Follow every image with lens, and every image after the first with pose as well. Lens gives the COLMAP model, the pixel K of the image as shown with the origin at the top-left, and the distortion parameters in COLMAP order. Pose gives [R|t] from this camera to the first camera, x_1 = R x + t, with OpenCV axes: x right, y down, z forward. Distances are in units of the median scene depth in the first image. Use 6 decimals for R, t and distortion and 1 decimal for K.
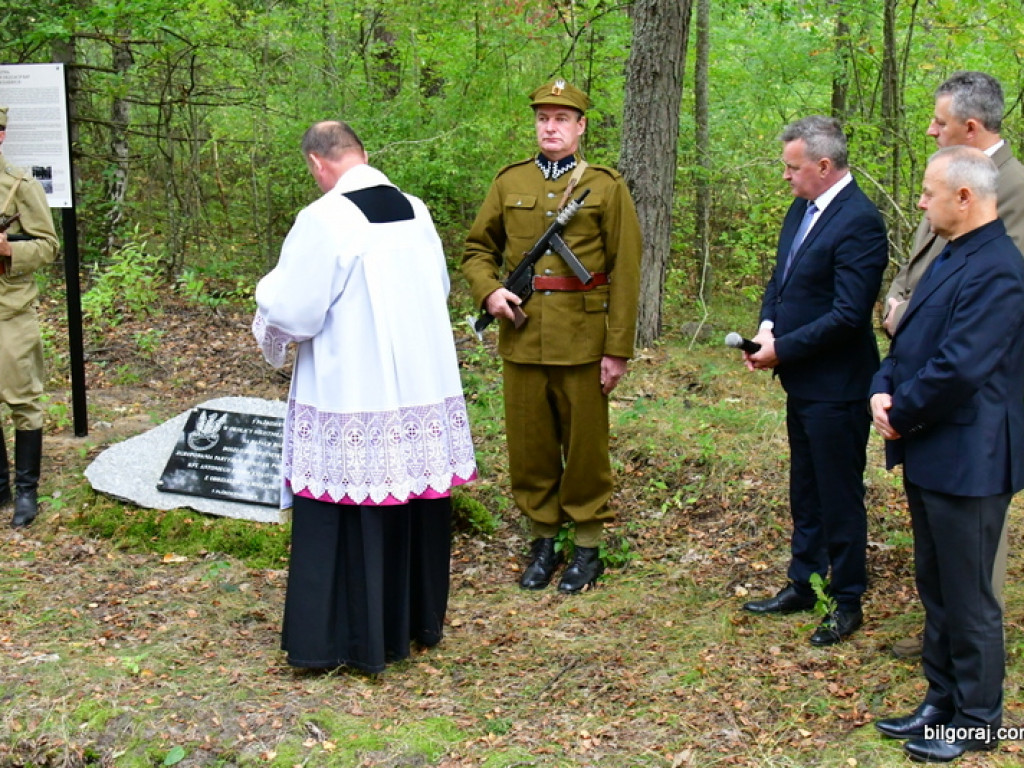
lens RADIAL K [[1631.6, 0, 502.3], [0, 1631.6, 440.8], [0, 0, 1]] dist [0.048309, 0.000000]
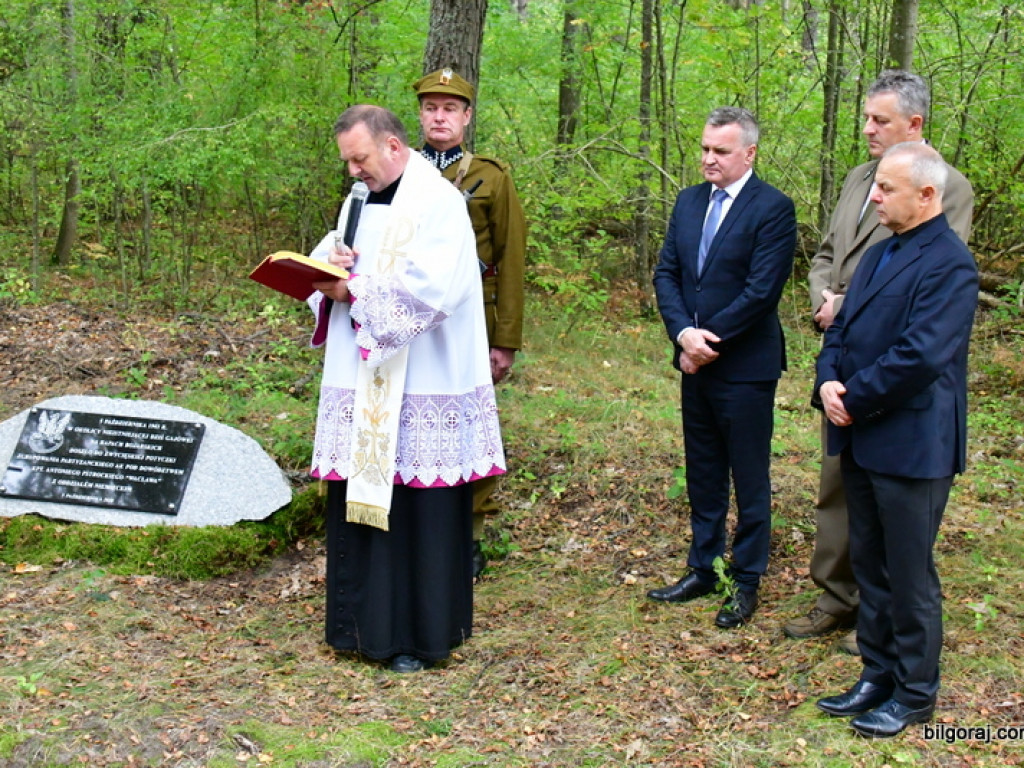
lens RADIAL K [[1631.6, 0, 502.7], [0, 1631.6, 406.5], [0, 0, 1]] dist [0.048309, 0.000000]
pose [[0.980325, -0.019842, 0.196389, -0.128753], [0.022631, 0.999672, -0.011970, -0.003936], [-0.196087, 0.016179, 0.980453, 0.024933]]
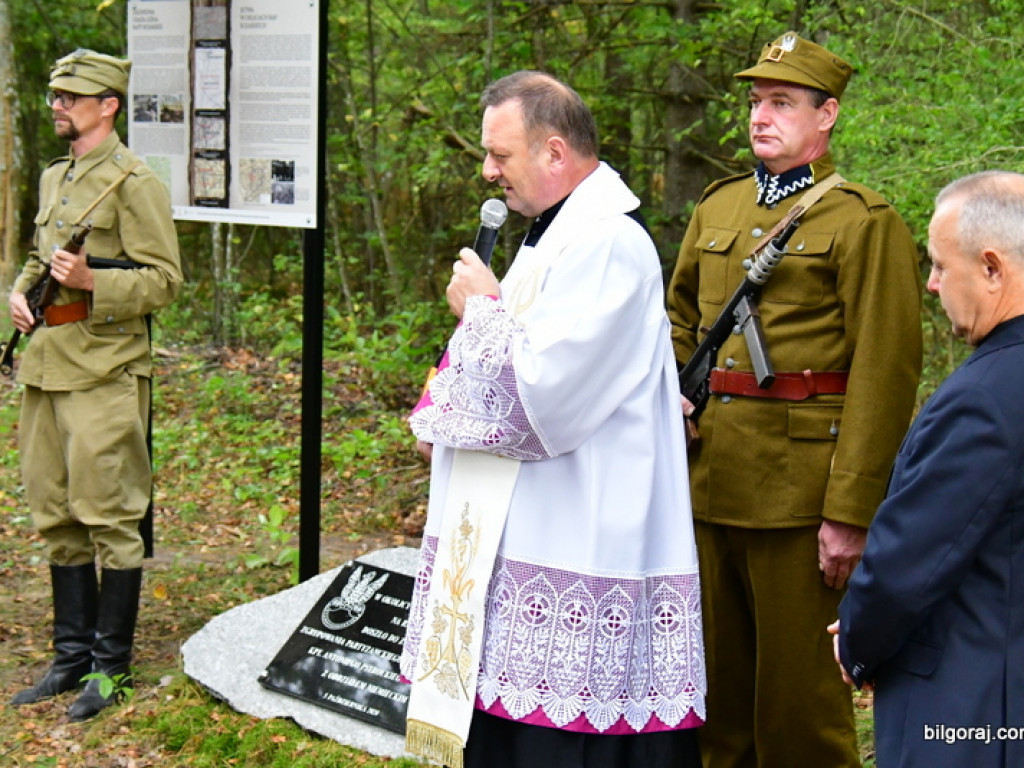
lens RADIAL K [[3184.5, 0, 492.0], [0, 3184.5, 417.9], [0, 0, 1]] dist [0.125642, 0.000000]
pose [[0.890281, 0.078420, -0.448610, 0.451546], [-0.122066, 0.990109, -0.069167, 0.003657], [0.438748, 0.116338, 0.891047, -0.034053]]
